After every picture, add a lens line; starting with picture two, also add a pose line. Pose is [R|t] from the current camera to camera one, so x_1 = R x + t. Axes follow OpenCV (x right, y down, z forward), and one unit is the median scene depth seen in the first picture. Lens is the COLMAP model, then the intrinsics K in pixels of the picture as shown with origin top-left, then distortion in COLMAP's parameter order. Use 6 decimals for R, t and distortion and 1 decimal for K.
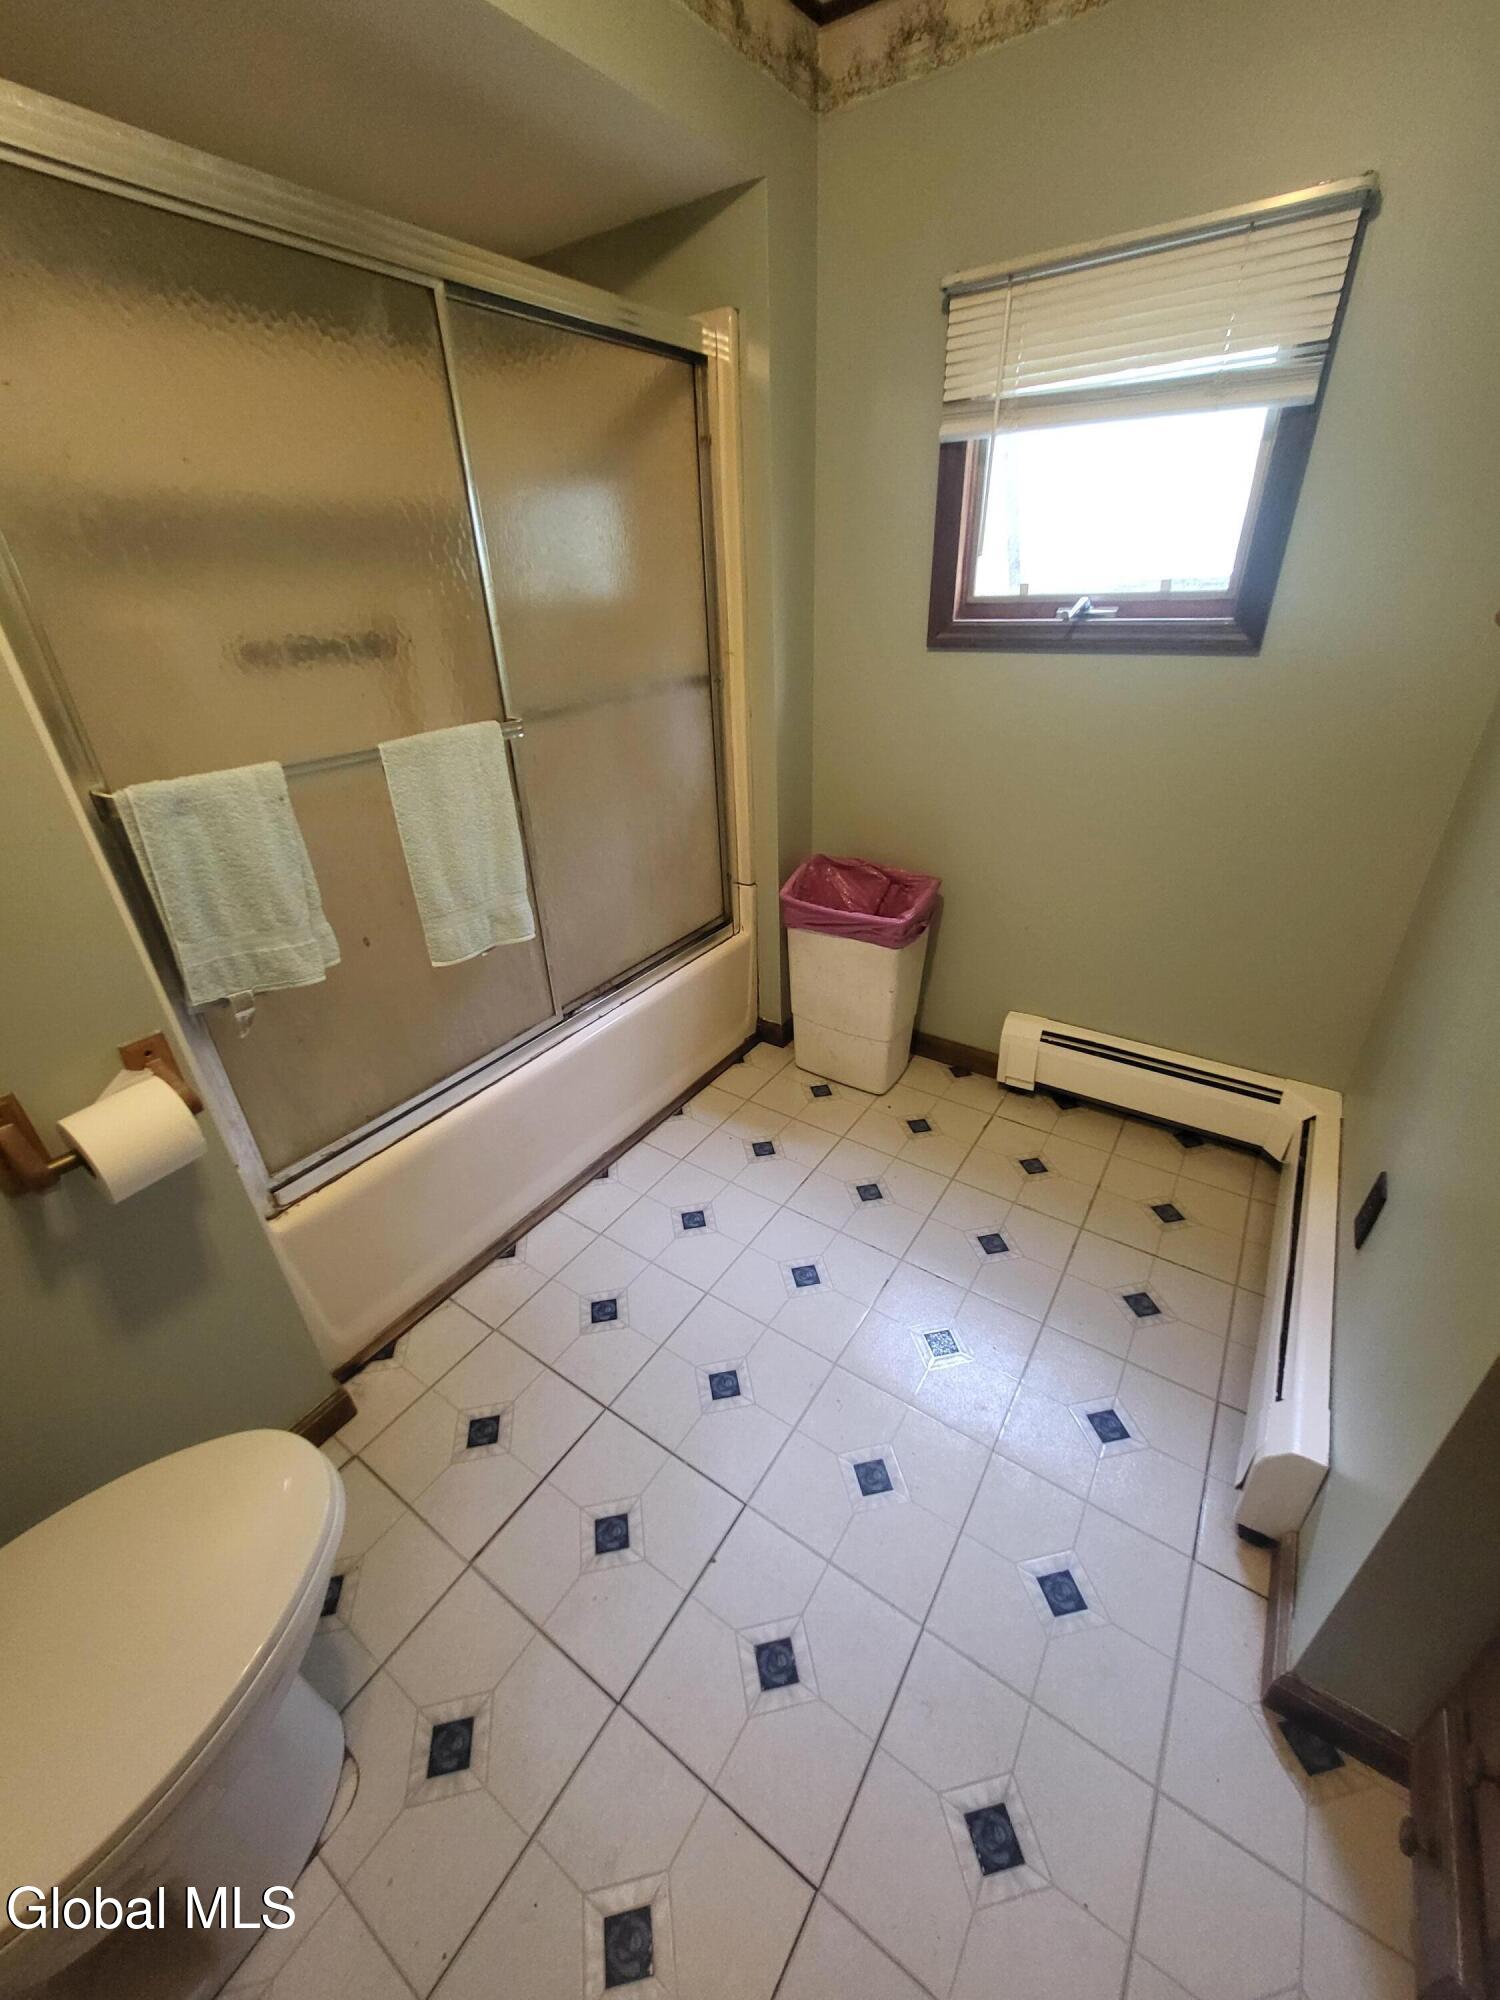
lens RADIAL K [[781.2, 0, 756.8], [0, 781.2, 981.9], [0, 0, 1]] dist [0.002370, -0.000013]
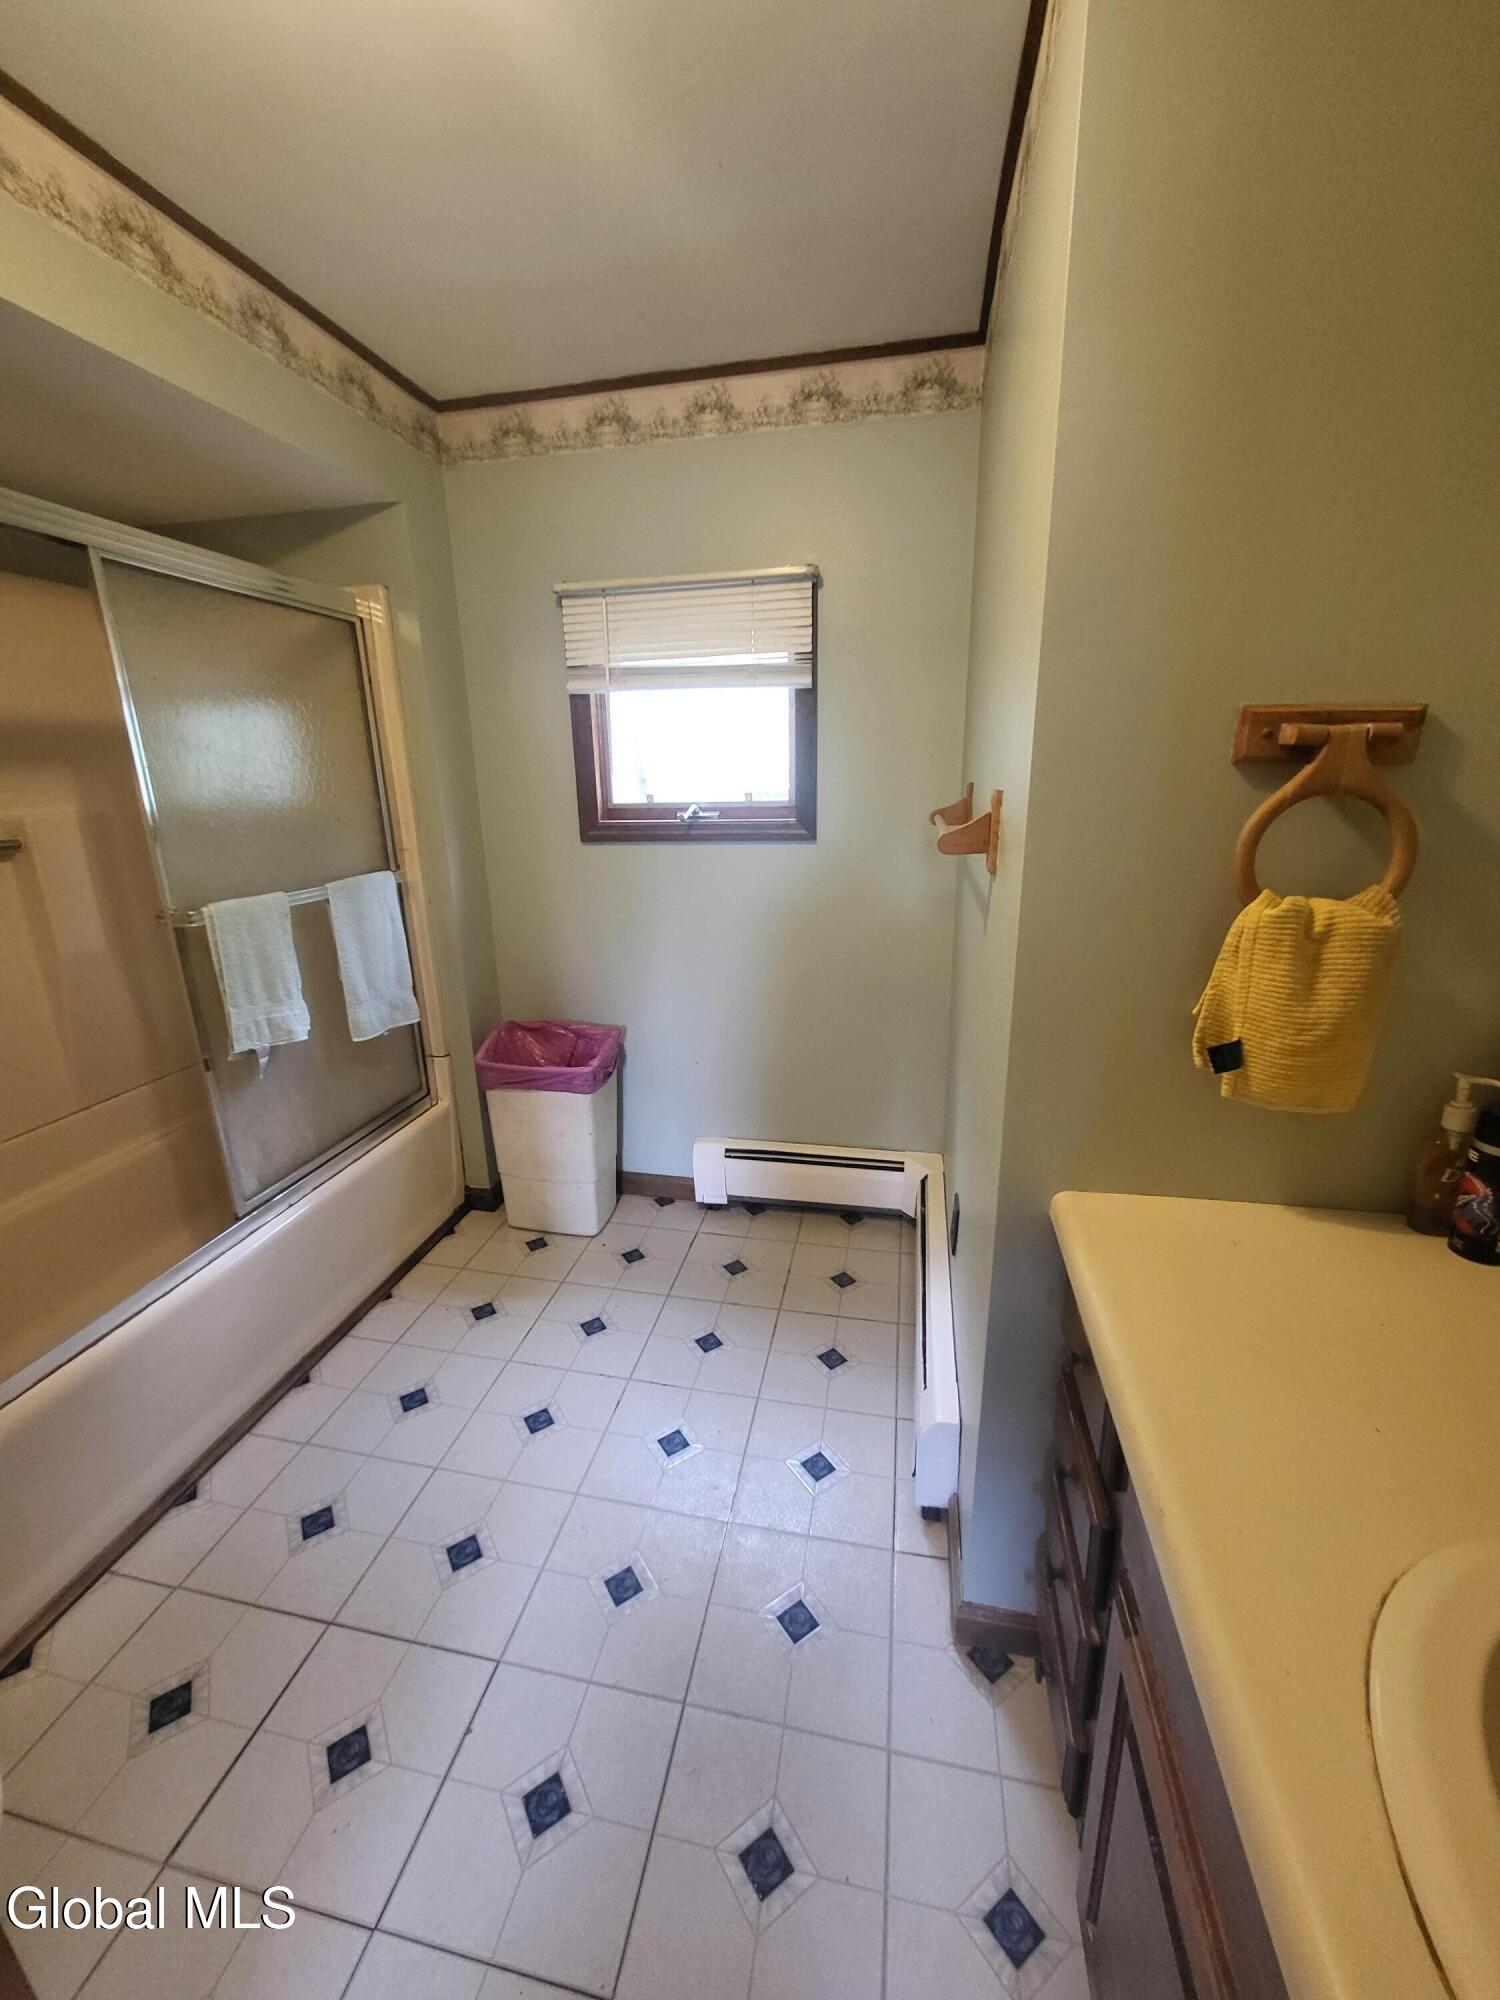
lens RADIAL K [[781.2, 0, 757.5], [0, 781.2, 1000.1], [0, 0, 1]] dist [0.002370, -0.000013]
pose [[0.924305, -0.091714, 0.370472, -0.001662], [0.165068, 0.971278, -0.171383, 0.074436], [-0.344113, 0.219563, 0.912896, -0.174232]]
